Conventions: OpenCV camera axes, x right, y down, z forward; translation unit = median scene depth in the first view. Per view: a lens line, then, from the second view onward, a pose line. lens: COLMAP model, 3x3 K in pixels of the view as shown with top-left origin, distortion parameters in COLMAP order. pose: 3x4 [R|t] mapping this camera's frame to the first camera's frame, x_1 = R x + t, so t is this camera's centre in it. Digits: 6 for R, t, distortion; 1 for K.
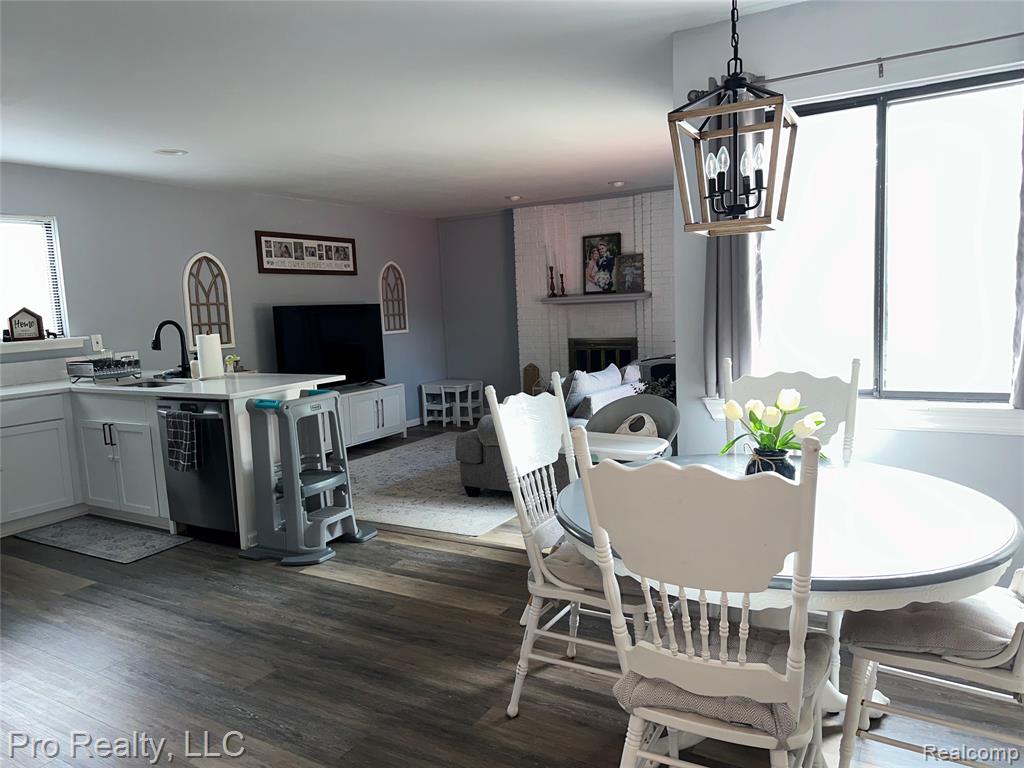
lens RADIAL K [[710.1, 0, 512.0], [0, 710.1, 384.0], [0, 0, 1]] dist [-0.000468, -0.002516]
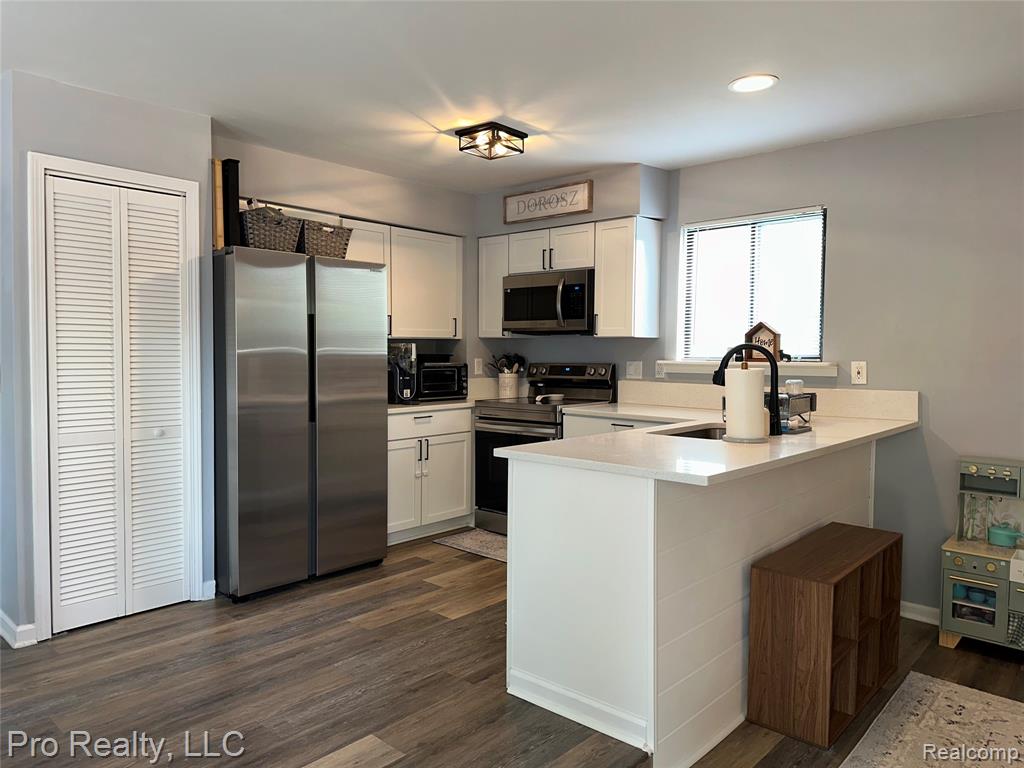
lens RADIAL K [[710.1, 0, 512.0], [0, 710.1, 384.0], [0, 0, 1]] dist [-0.000468, -0.002516]
pose [[-0.174301, 0.092294, -0.980358, 0.275462], [-0.109556, 0.987599, 0.112454, -0.133643], [0.978579, 0.127005, -0.162028, 1.163991]]
